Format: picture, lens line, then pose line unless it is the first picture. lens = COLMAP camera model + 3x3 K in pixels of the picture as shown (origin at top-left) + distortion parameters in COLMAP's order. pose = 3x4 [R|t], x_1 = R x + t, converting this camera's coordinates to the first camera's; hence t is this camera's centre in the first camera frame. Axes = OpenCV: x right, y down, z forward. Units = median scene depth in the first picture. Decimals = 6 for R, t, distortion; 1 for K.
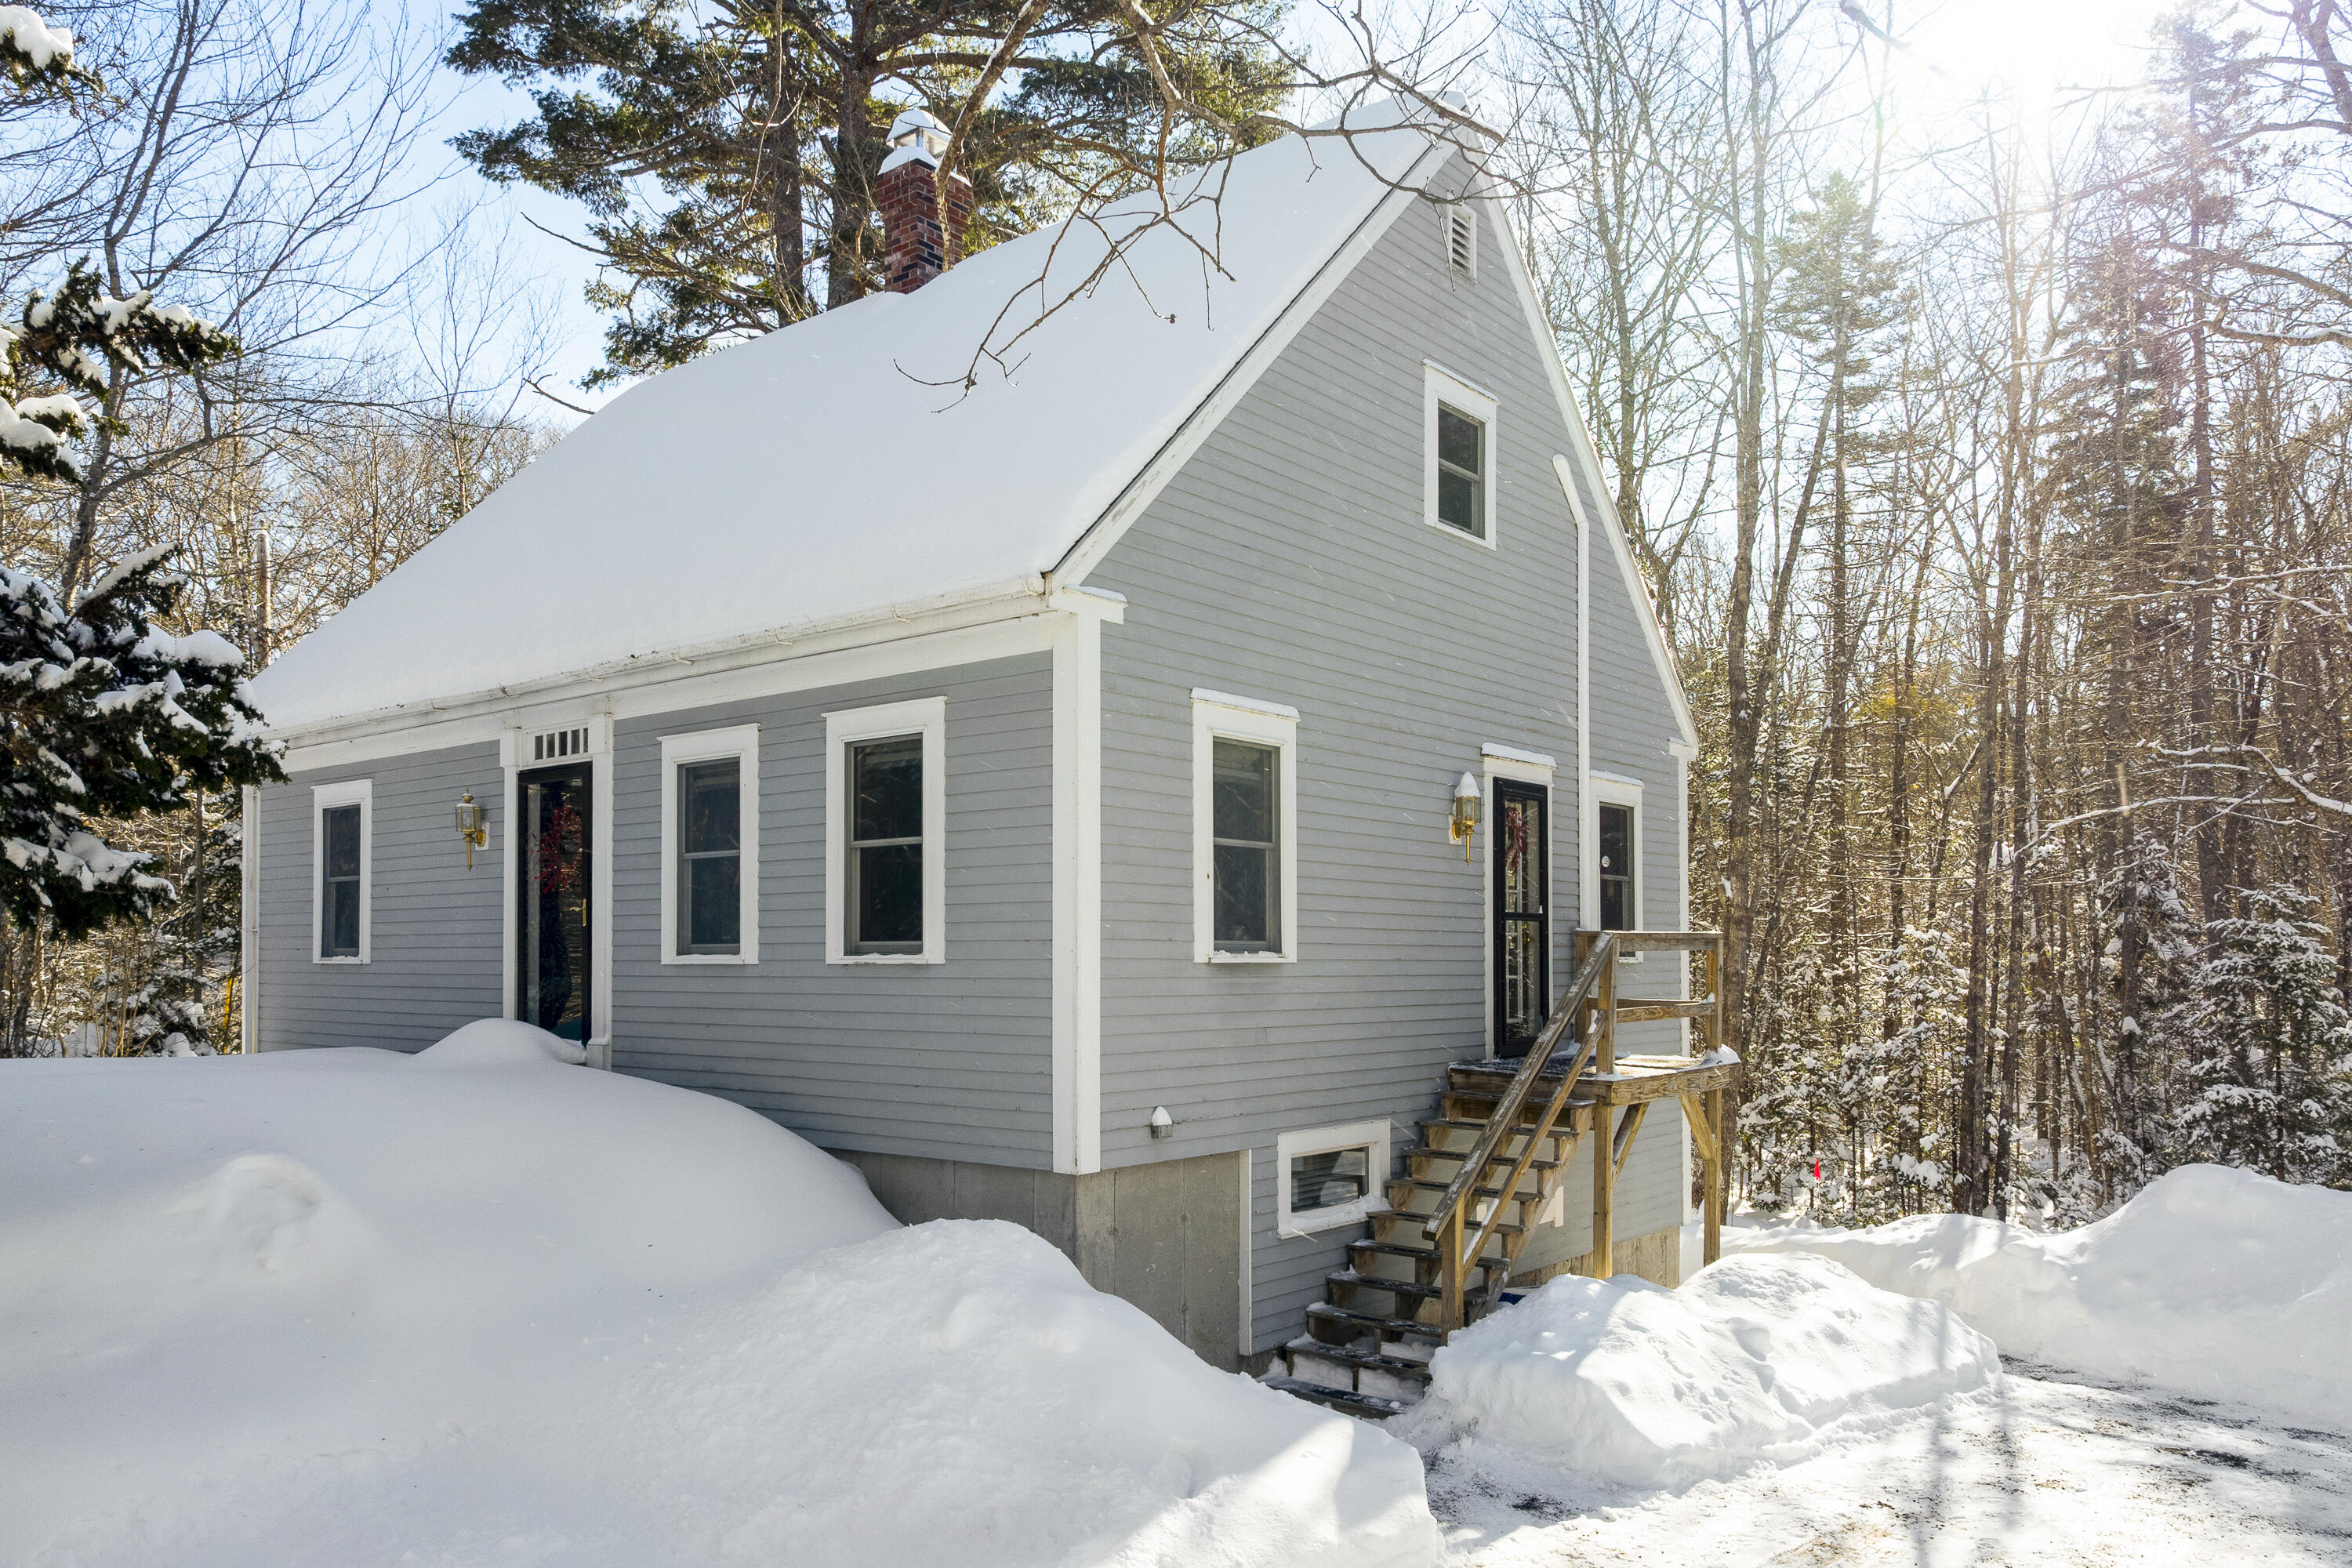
lens RADIAL K [[1669.6, 0, 1177.4], [0, 1669.6, 911.9], [0, 0, 1]] dist [-0.010261, 0.006569]
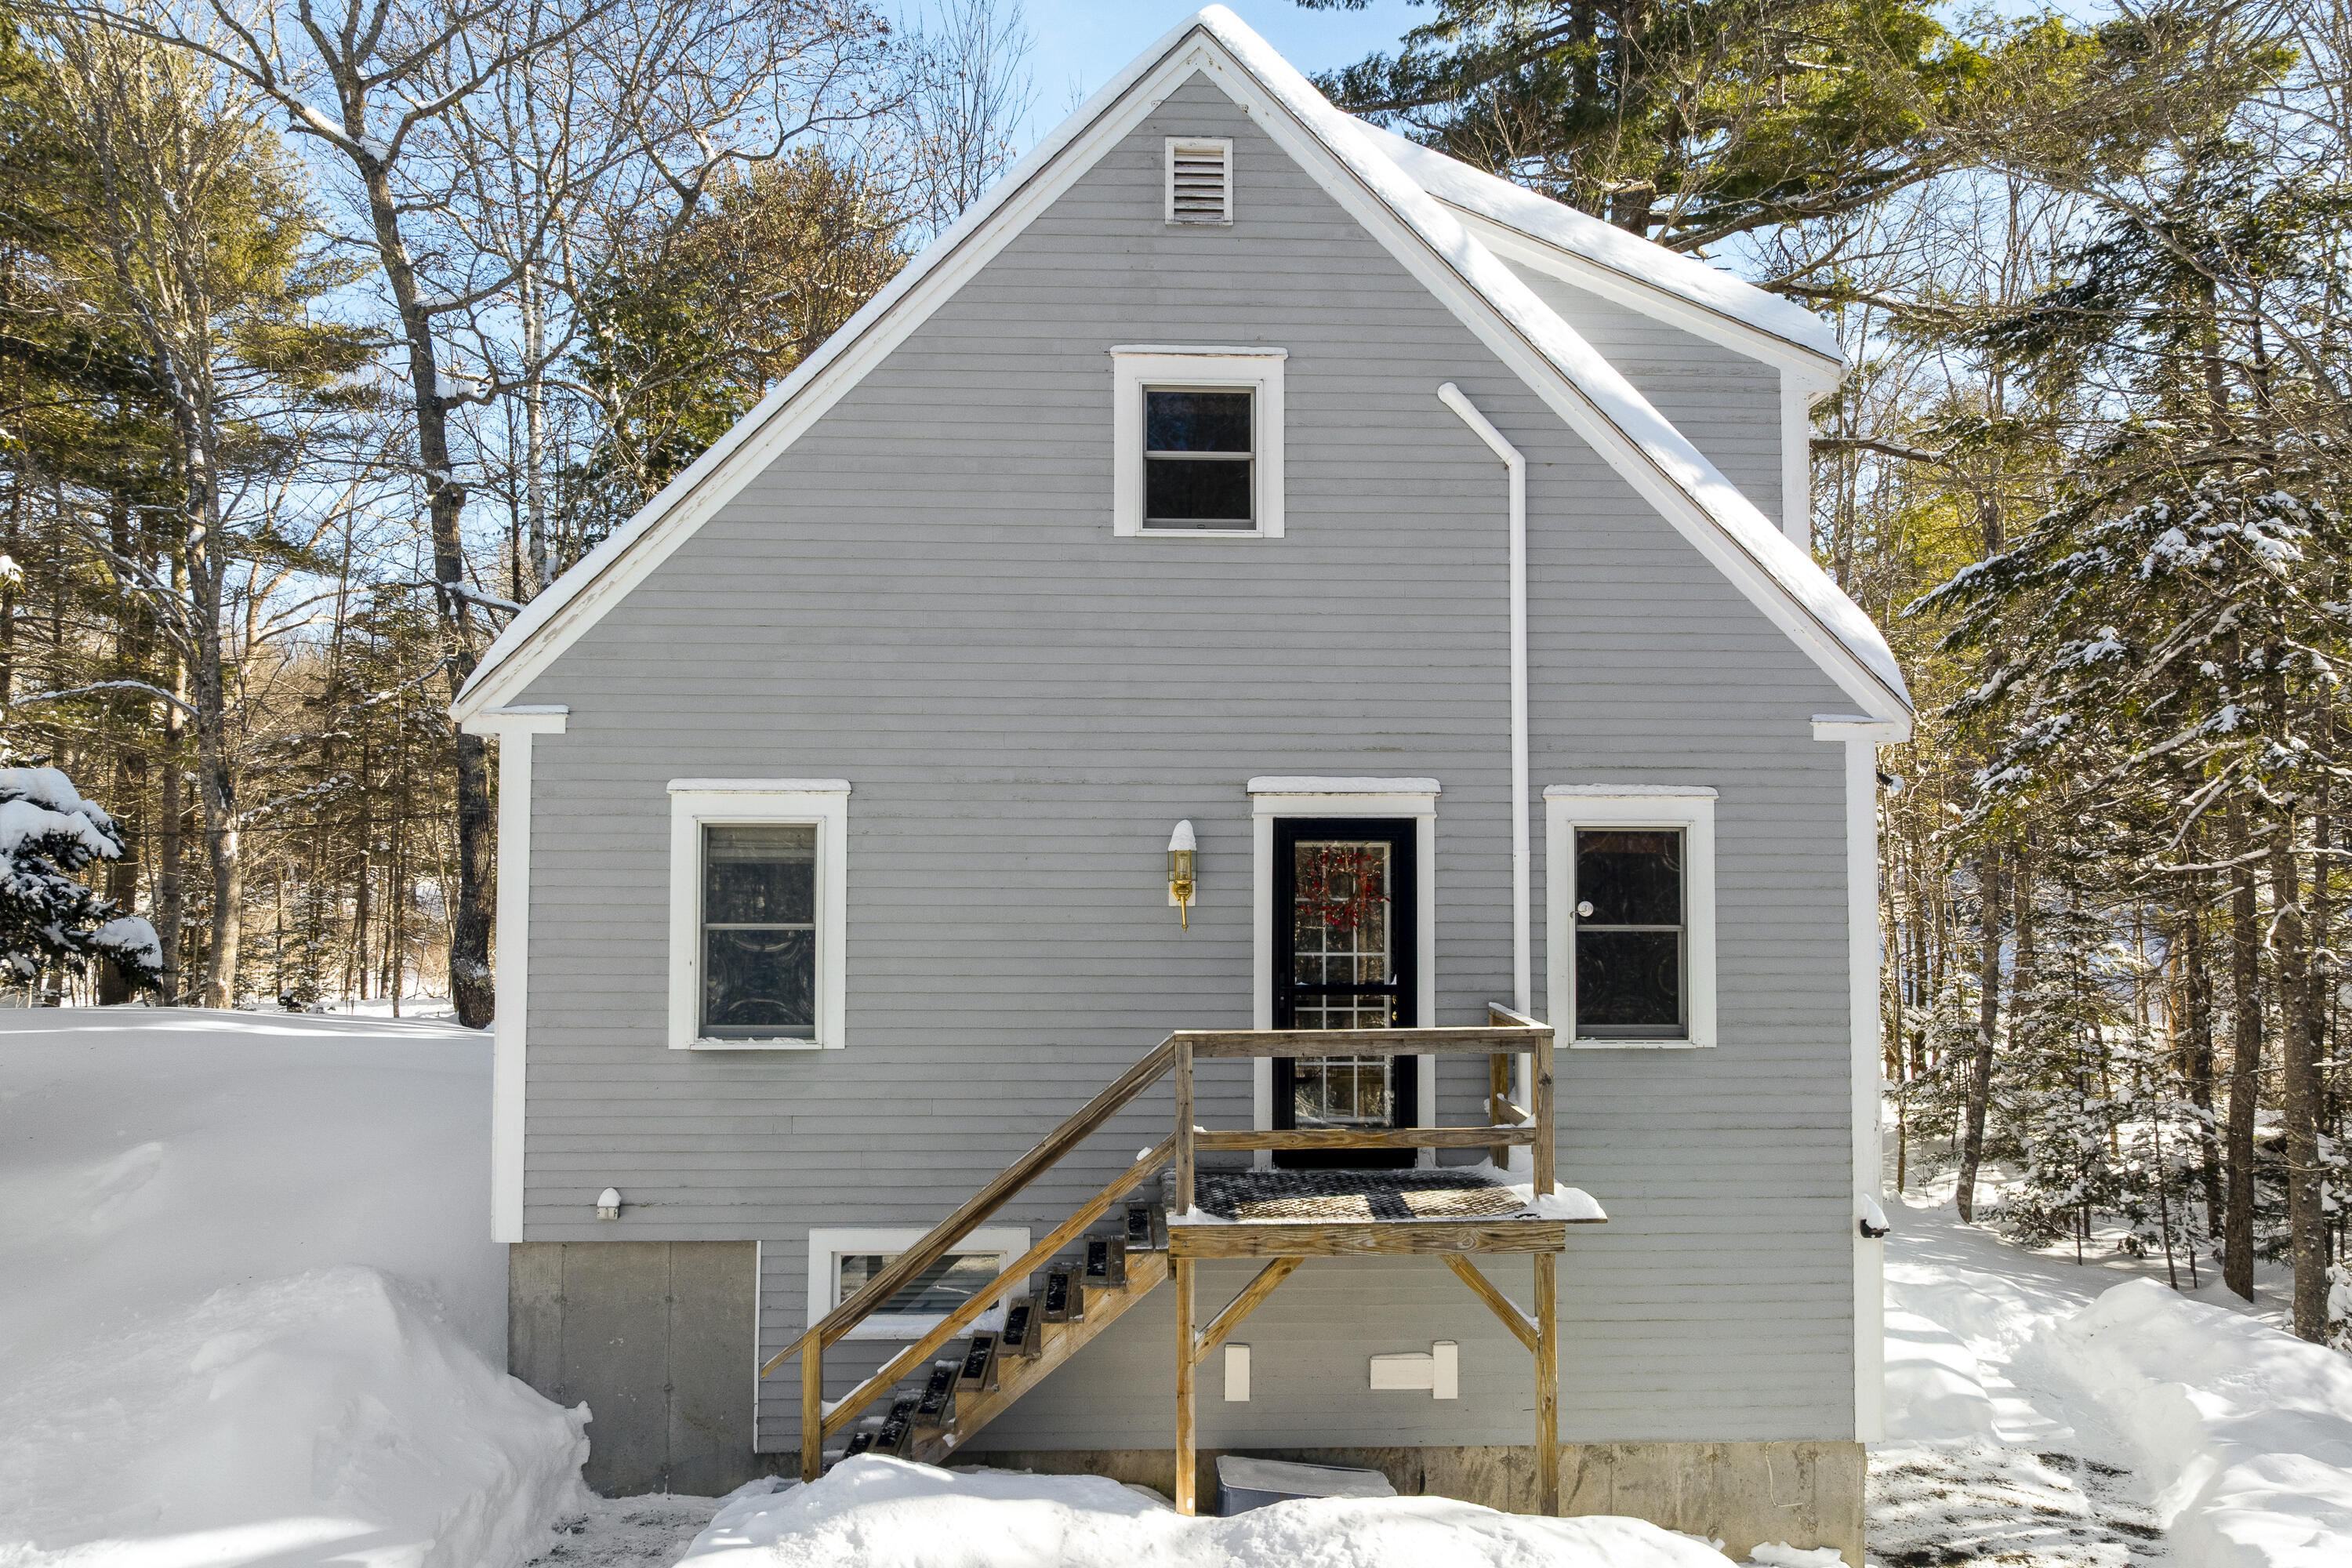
lens RADIAL K [[1639.8, 0, 1178.4], [0, 1639.8, 790.2], [0, 0, 1]] dist [-0.011041, 0.006211]
pose [[0.668220, -0.035598, -0.743112, 0.903390], [0.018826, 0.999344, -0.030944, -0.084831], [0.743726, 0.006688, 0.668451, 0.522037]]
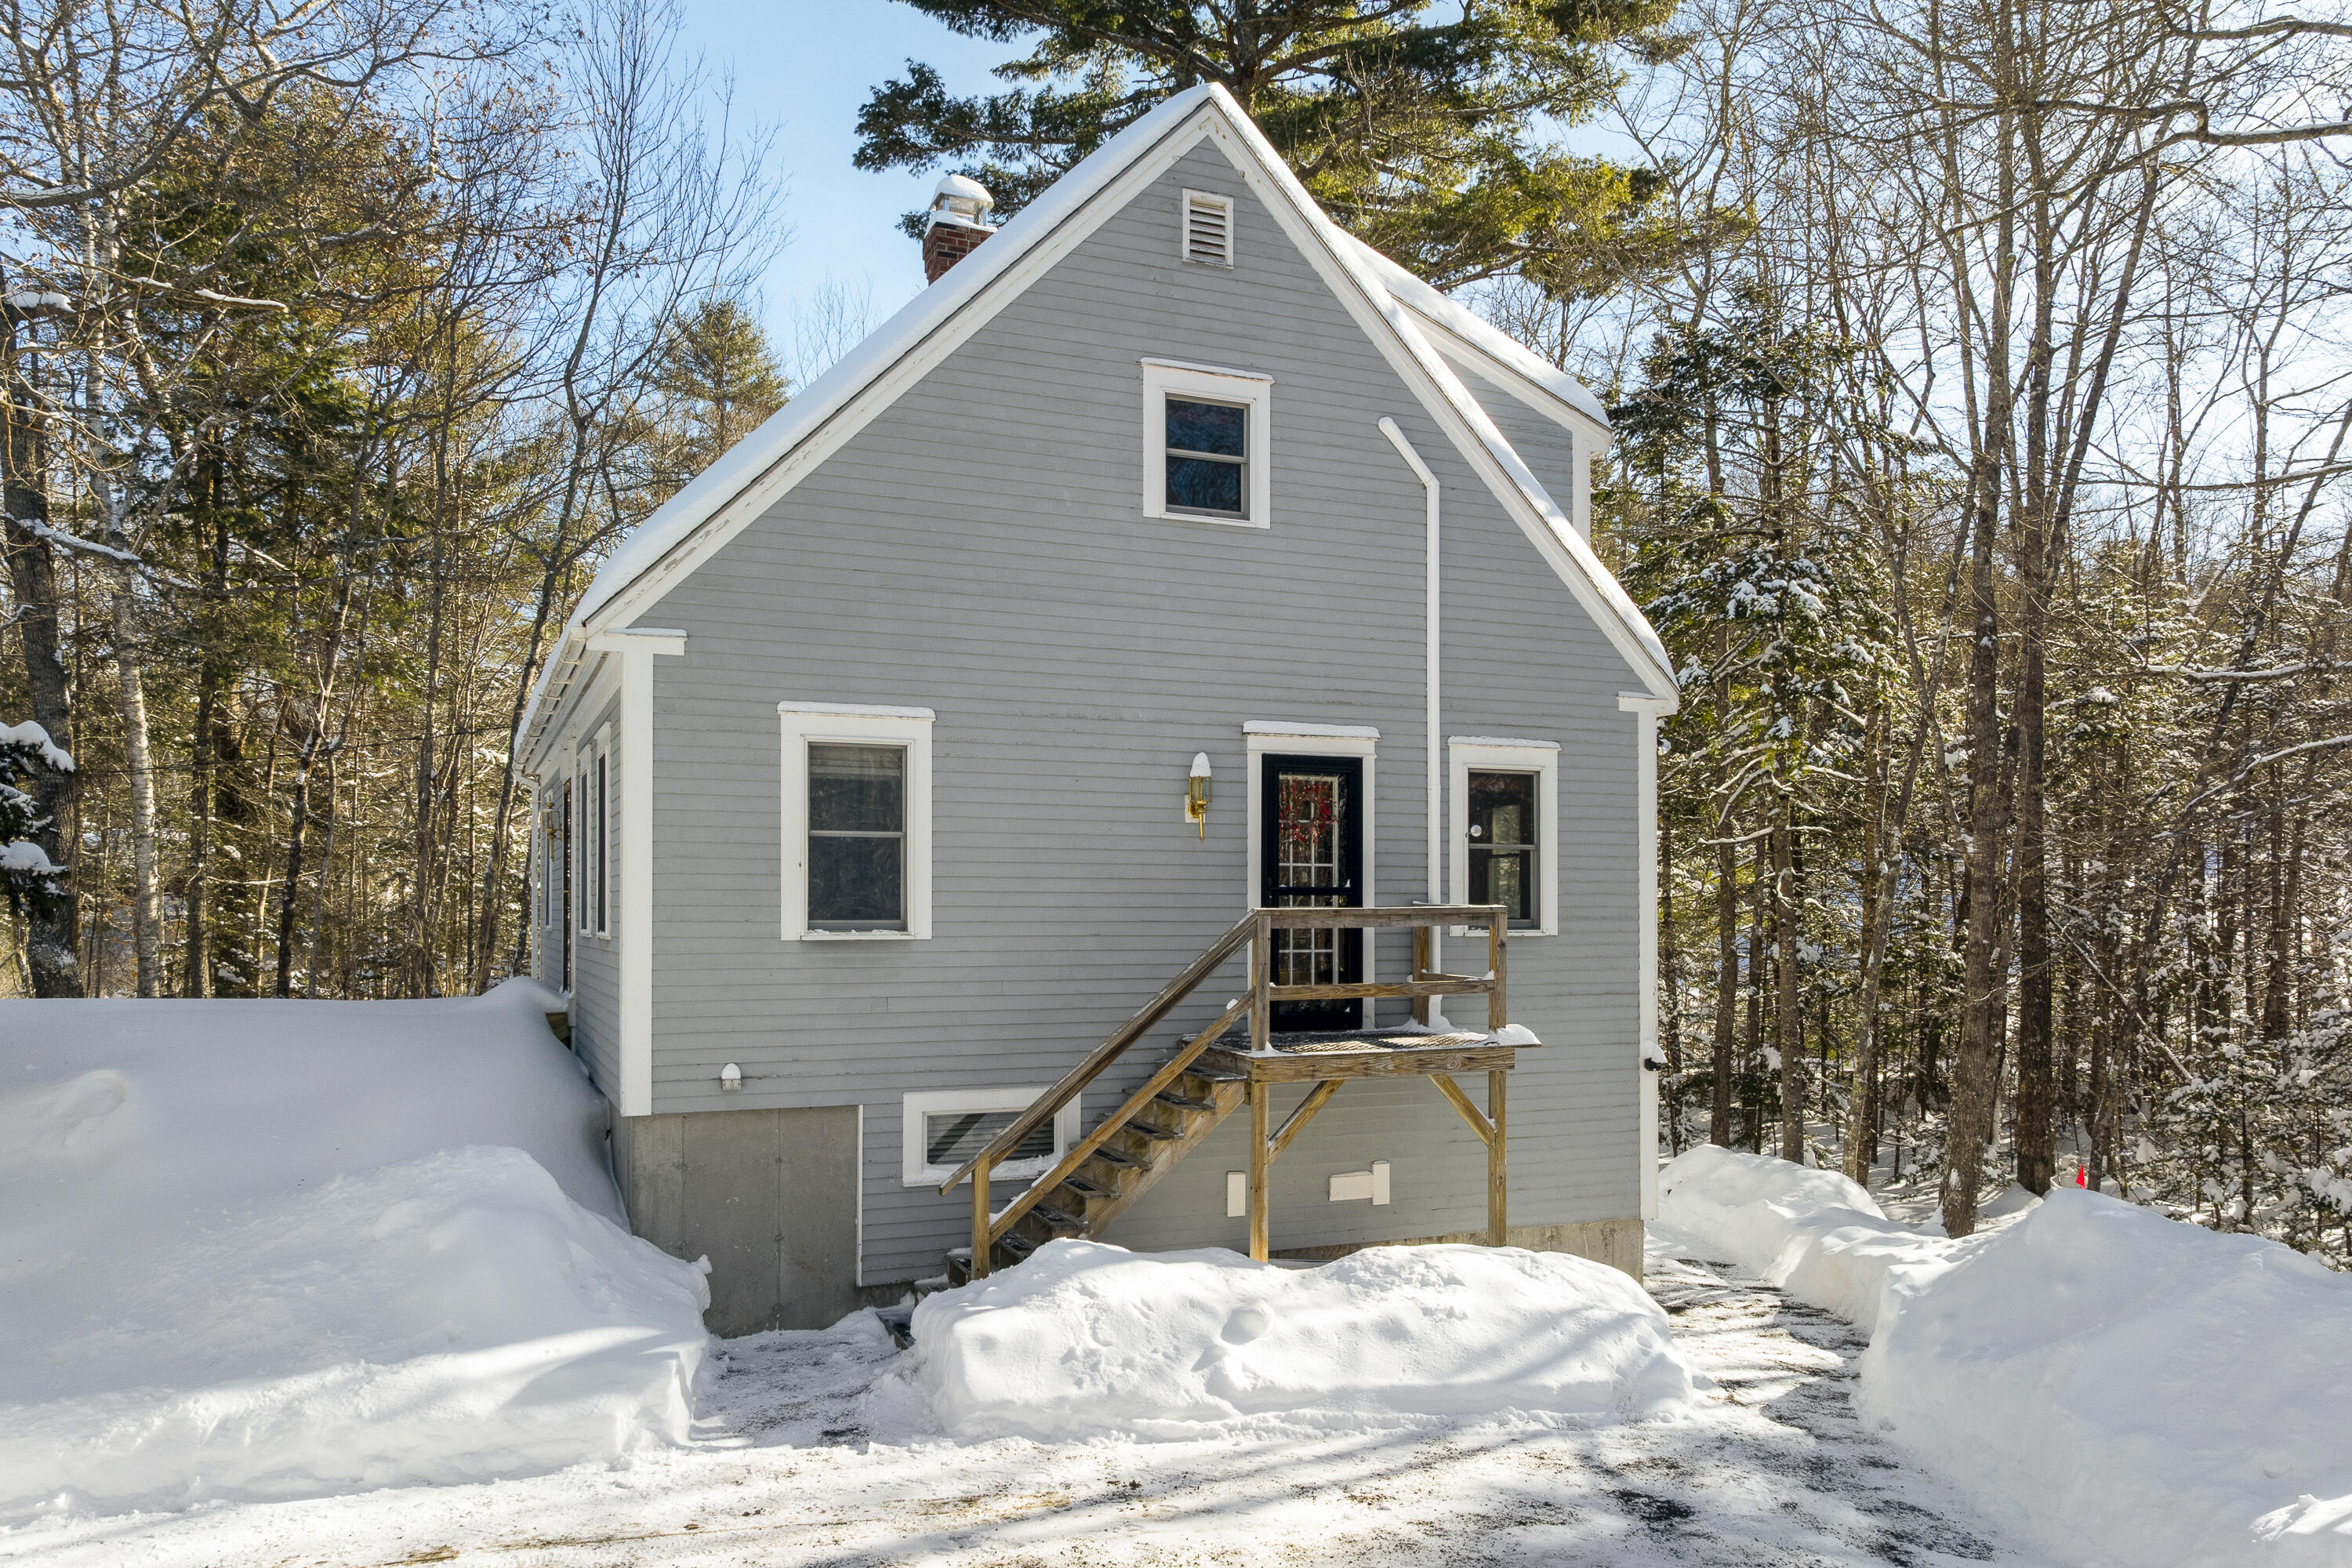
lens RADIAL K [[1669.6, 0, 1186.9], [0, 1669.6, 882.3], [0, 0, 1]] dist [-0.010261, 0.006569]
pose [[0.891391, -0.008185, -0.453161, 0.730234], [0.013203, 0.999882, 0.007910, -0.013960], [0.453042, -0.013034, 0.891394, 0.091676]]
